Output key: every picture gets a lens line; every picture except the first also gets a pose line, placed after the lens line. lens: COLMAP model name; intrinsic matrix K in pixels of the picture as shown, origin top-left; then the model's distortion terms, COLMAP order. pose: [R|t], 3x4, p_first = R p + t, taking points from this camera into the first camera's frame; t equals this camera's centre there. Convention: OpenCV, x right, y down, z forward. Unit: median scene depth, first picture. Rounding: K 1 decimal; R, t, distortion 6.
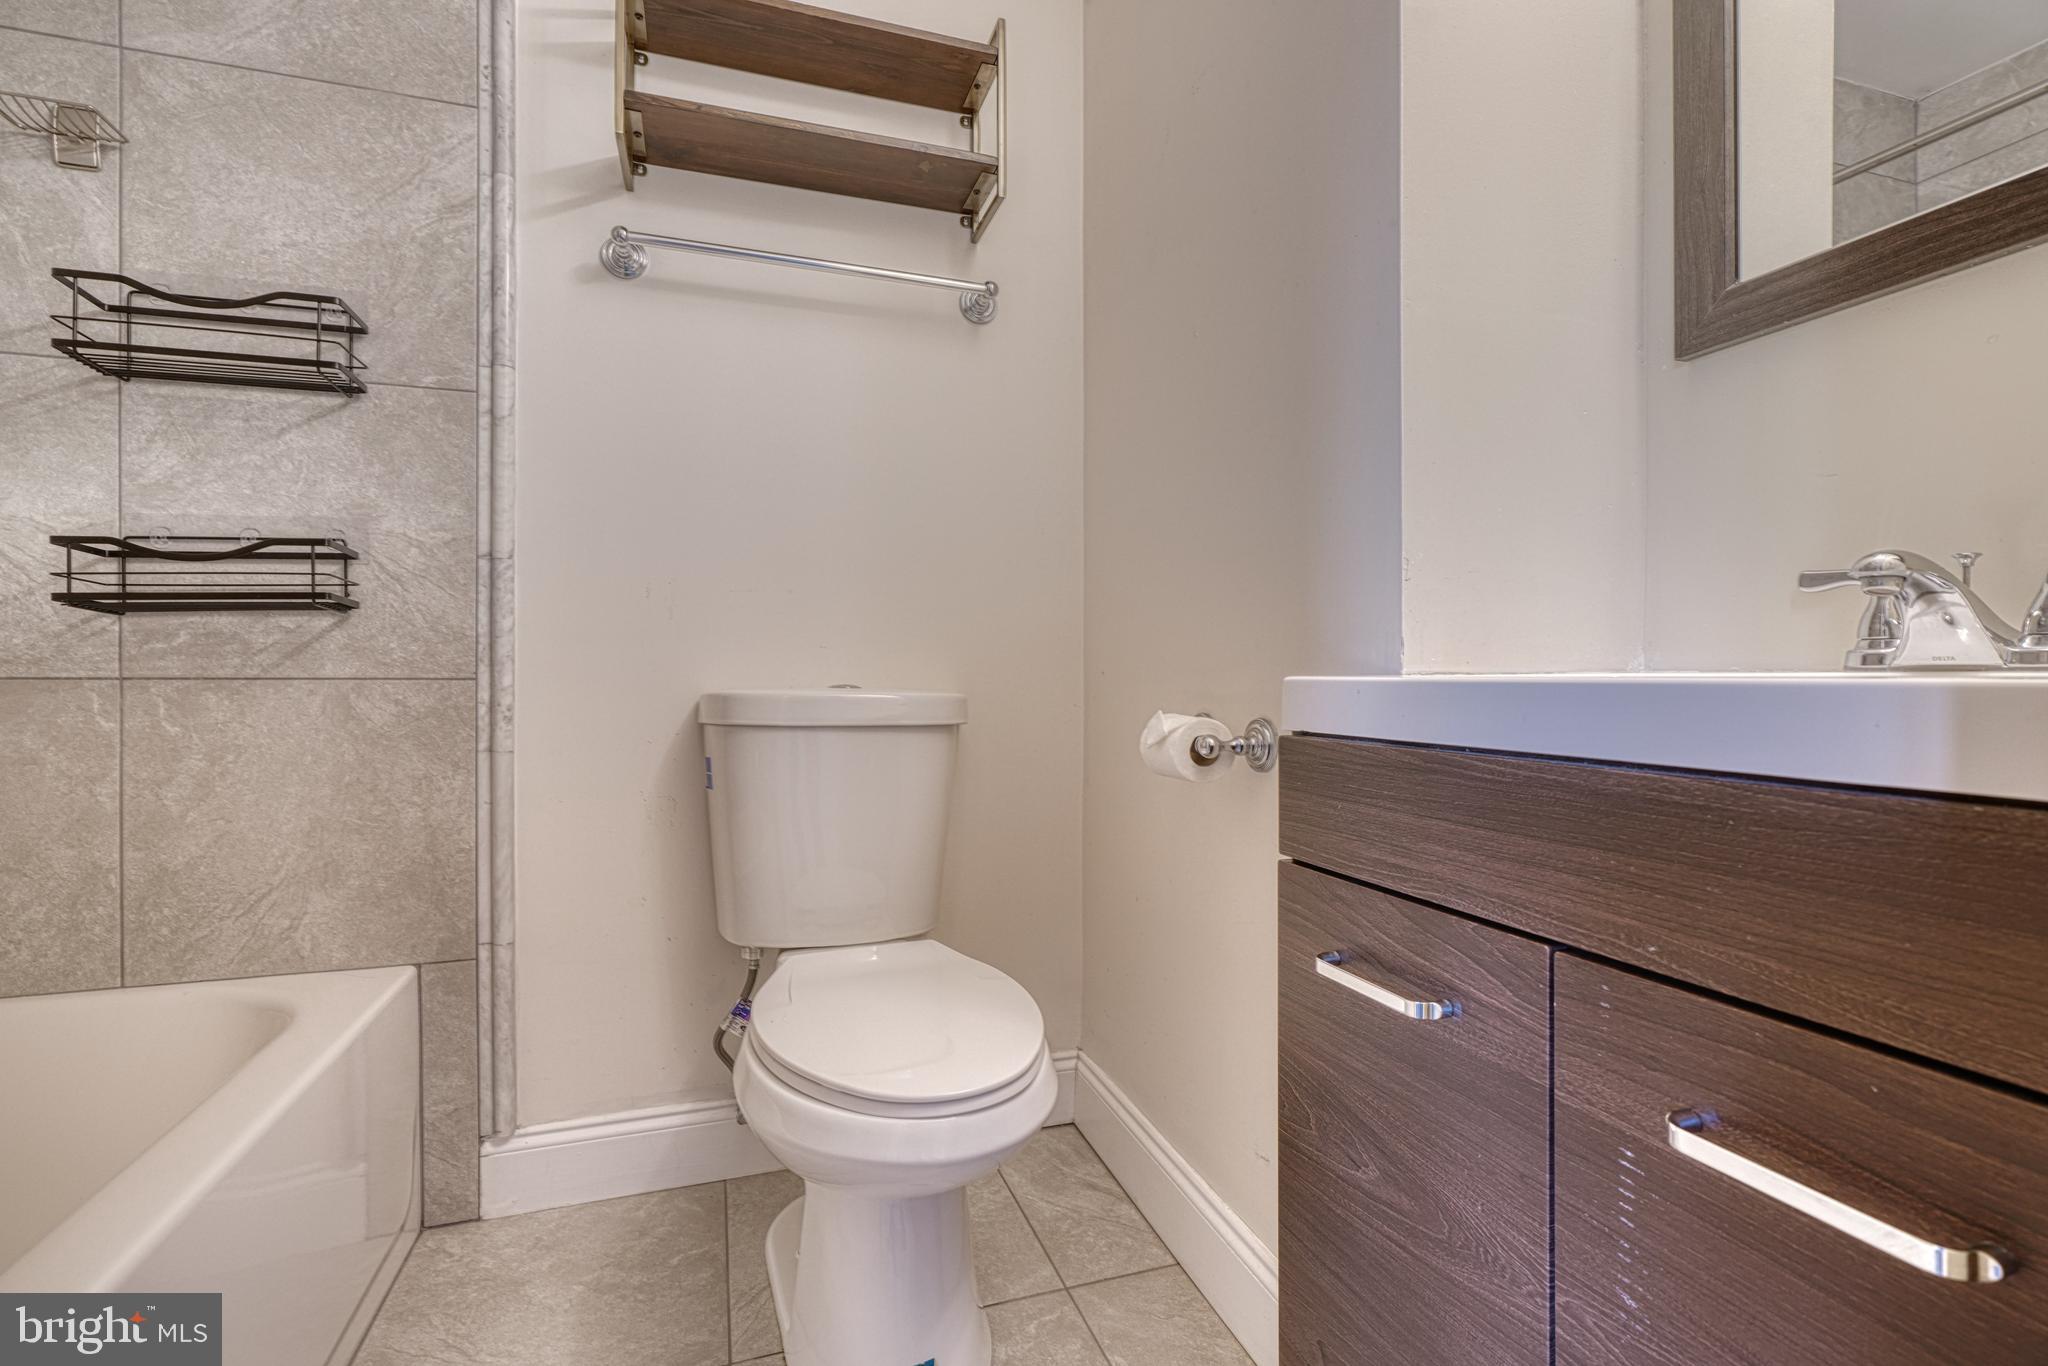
lens RADIAL K [[928.9, 0, 1013.9], [0, 928.9, 680.7], [0, 0, 1]] dist [-0.006168, 0.005153]
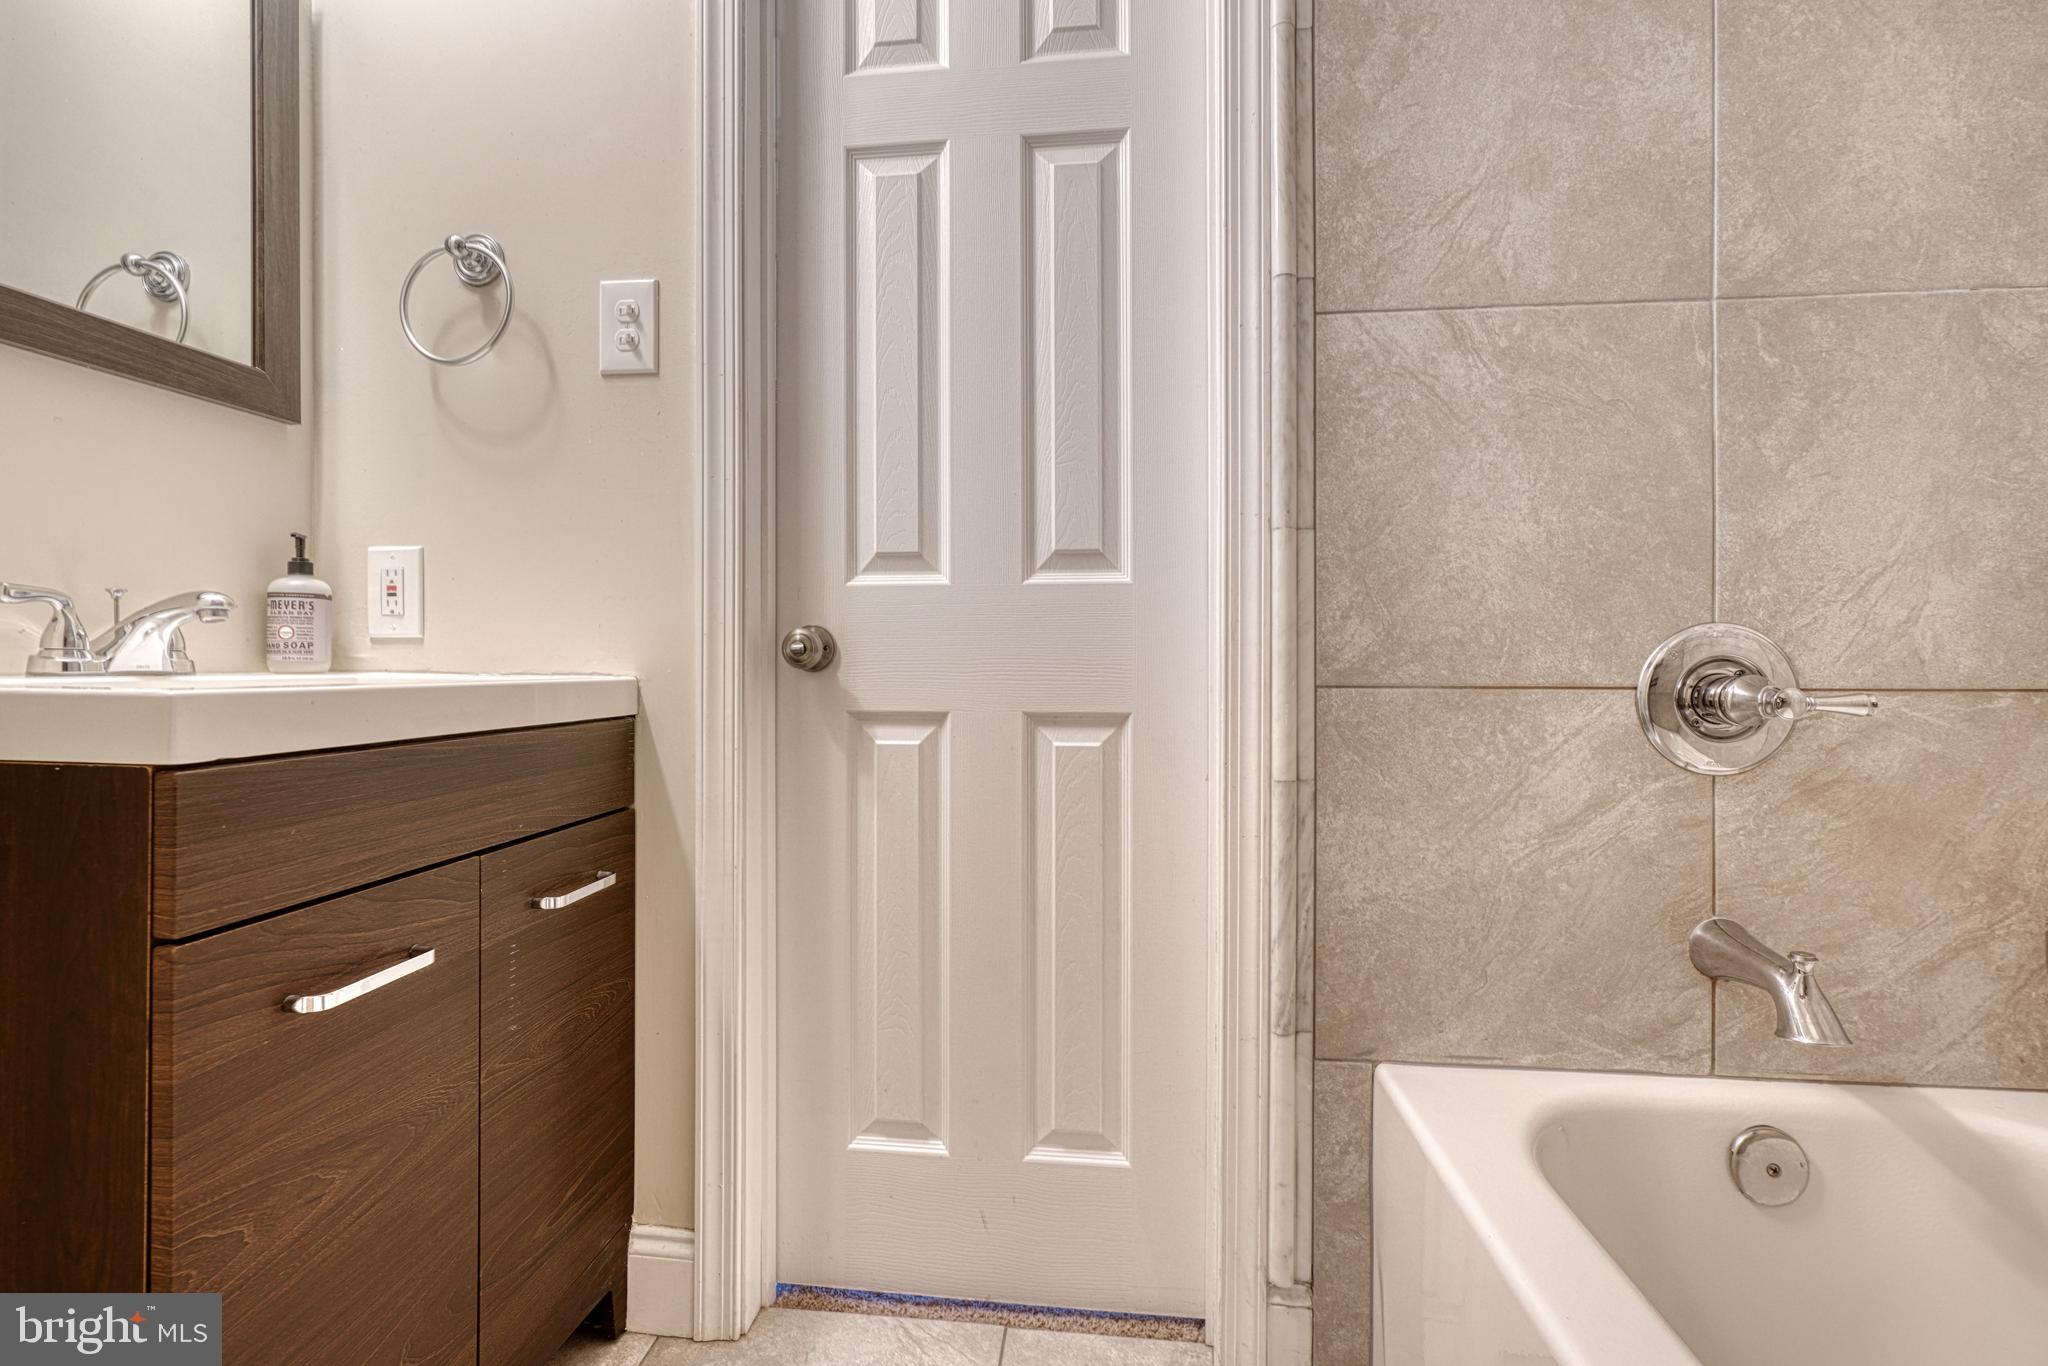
lens RADIAL K [[933.3, 0, 1019.7], [0, 933.3, 661.9], [0, 0, 1]] dist [-0.011221, -0.000233]
pose [[-0.913890, -0.002225, 0.405957, -0.731179], [-0.000142, 0.999987, 0.005162, -0.037483], [-0.405963, 0.004660, -0.913878, 1.705948]]
